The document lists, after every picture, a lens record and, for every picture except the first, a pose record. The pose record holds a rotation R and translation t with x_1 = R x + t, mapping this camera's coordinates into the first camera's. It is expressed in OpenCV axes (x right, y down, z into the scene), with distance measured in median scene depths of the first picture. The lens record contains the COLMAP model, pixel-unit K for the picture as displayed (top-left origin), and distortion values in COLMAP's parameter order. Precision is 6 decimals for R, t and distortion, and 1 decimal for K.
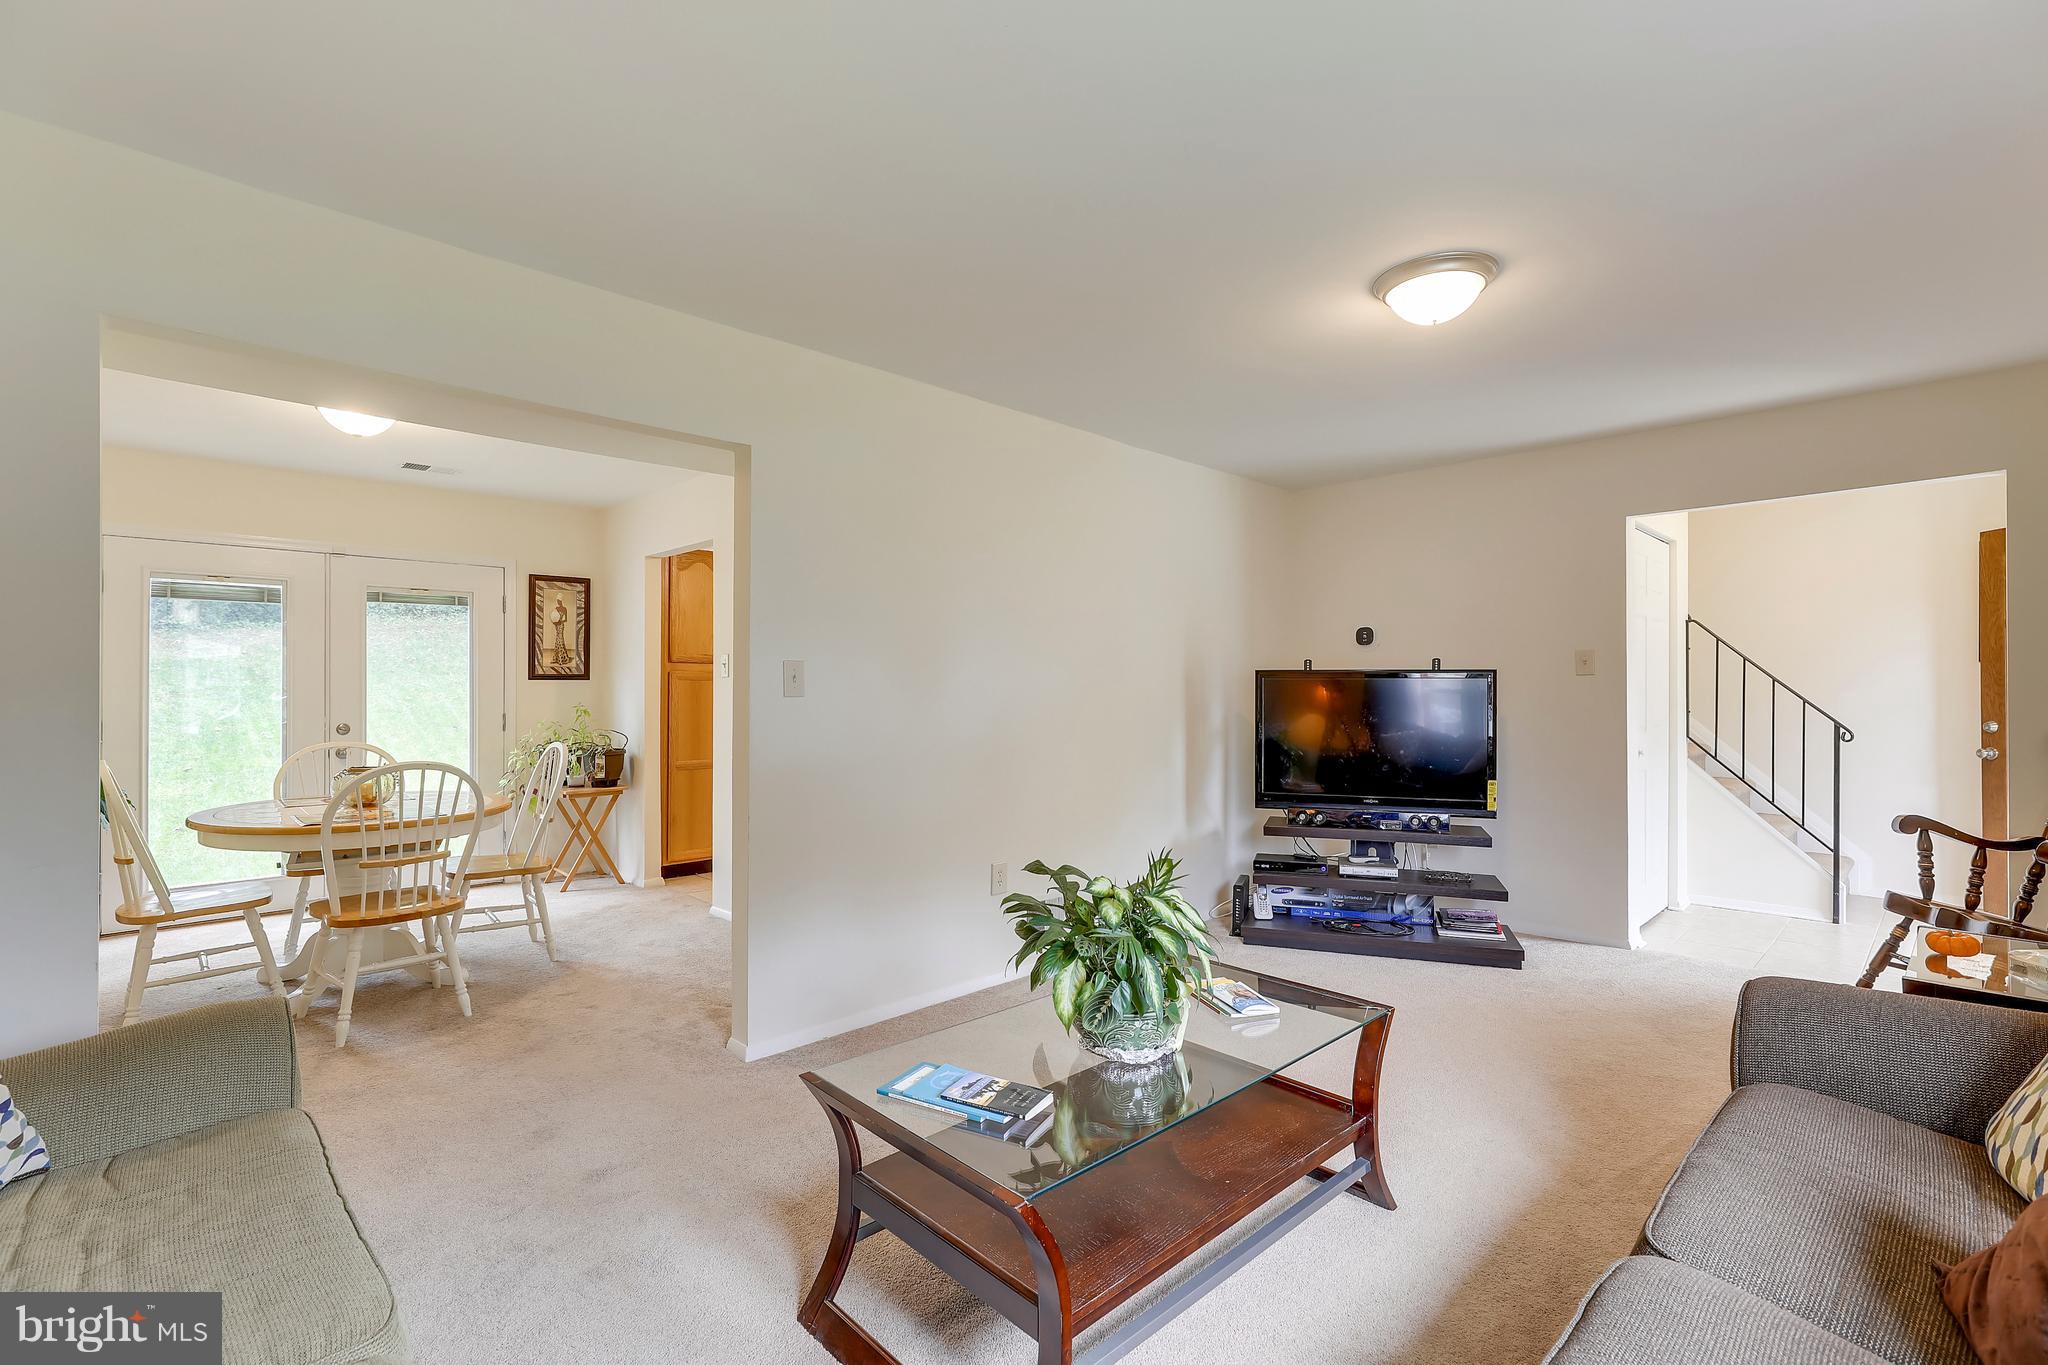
lens RADIAL K [[926.2, 0, 1013.9], [0, 926.2, 680.2], [0, 0, 1]] dist [-0.001631, -0.000366]
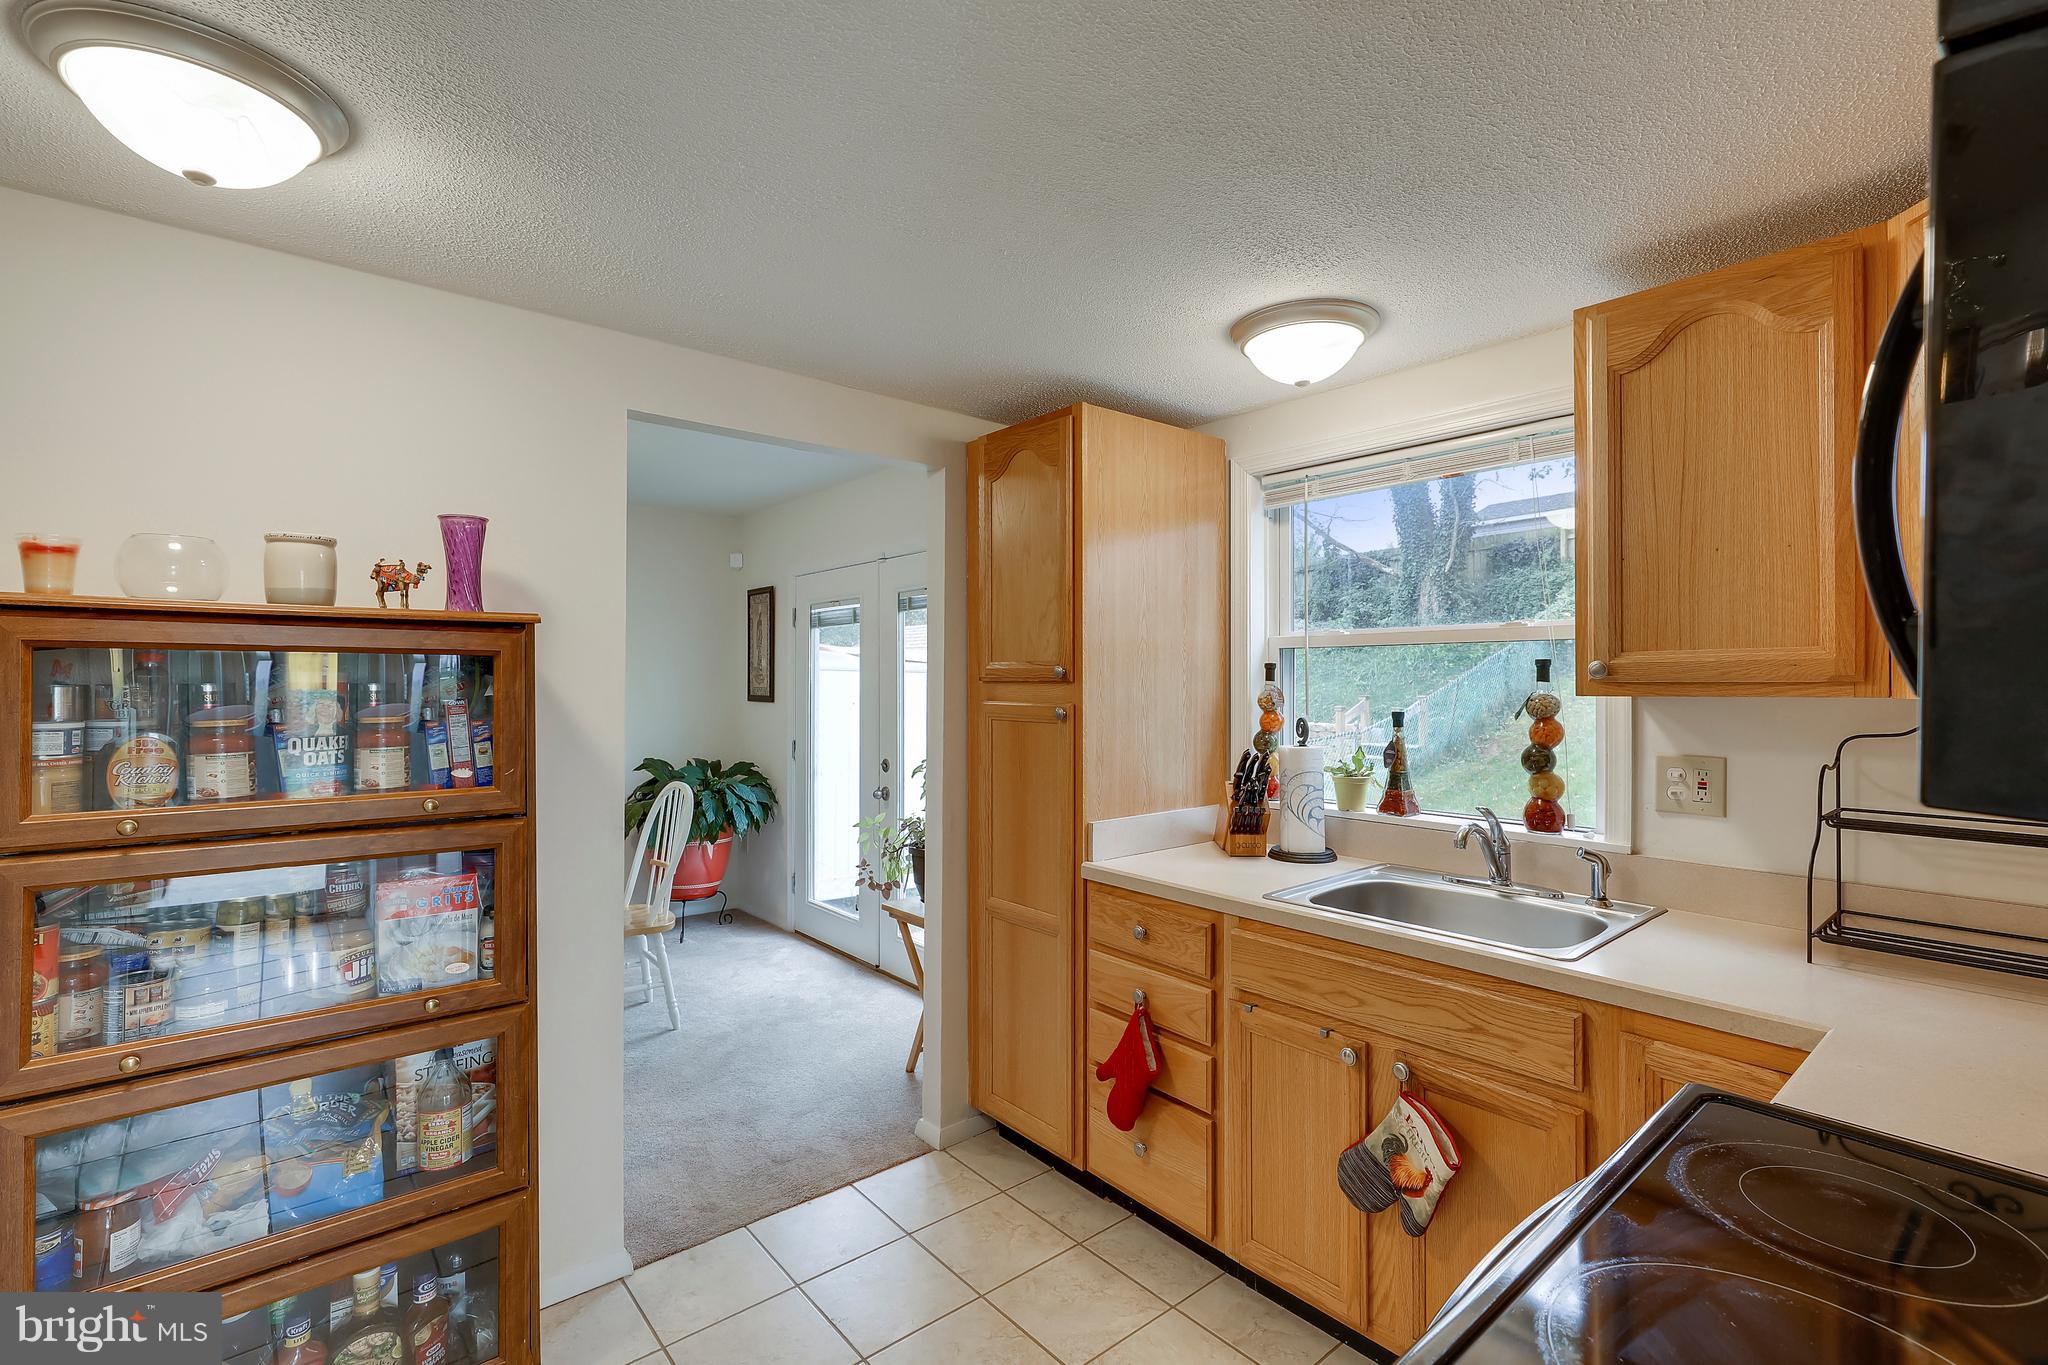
lens RADIAL K [[926.2, 0, 1020.3], [0, 926.2, 677.3], [0, 0, 1]] dist [-0.001631, -0.000366]
pose [[-0.066461, -0.004488, -0.997779, 0.098613], [0.011849, 0.999916, -0.005287, -0.019298], [0.997719, -0.012175, -0.066402, 1.044134]]
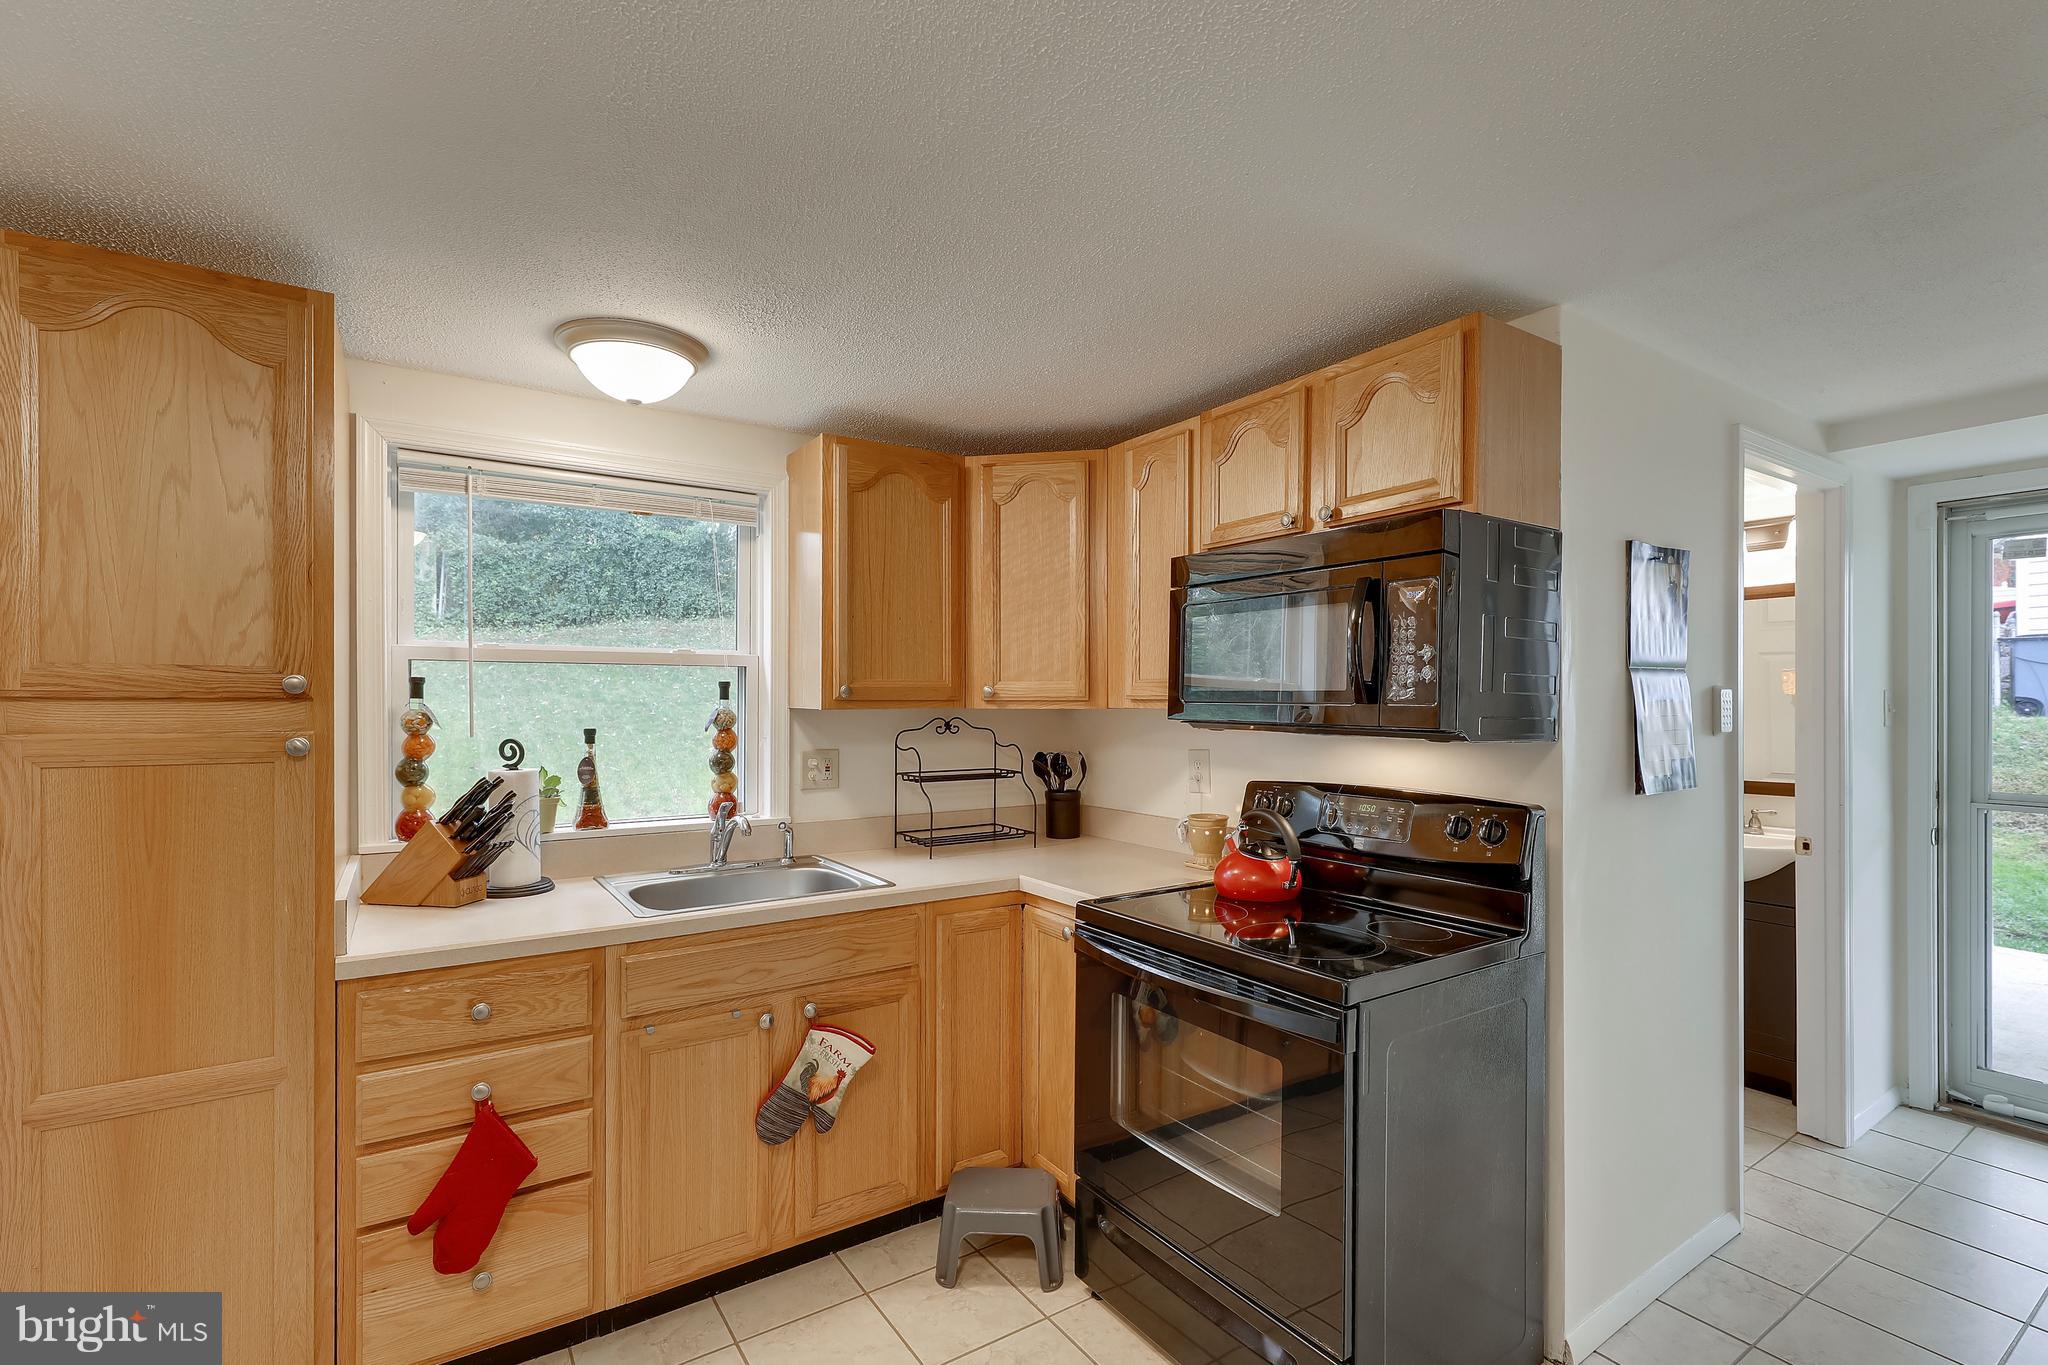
lens RADIAL K [[926.2, 0, 1035.2], [0, 926.2, 703.5], [0, 0, 1]] dist [-0.001631, -0.000366]
pose [[0.986888, 0.000645, -0.161408, -0.055249], [0.001614, 0.999903, 0.013865, -0.021409], [0.161401, -0.013944, 0.986790, 0.796505]]
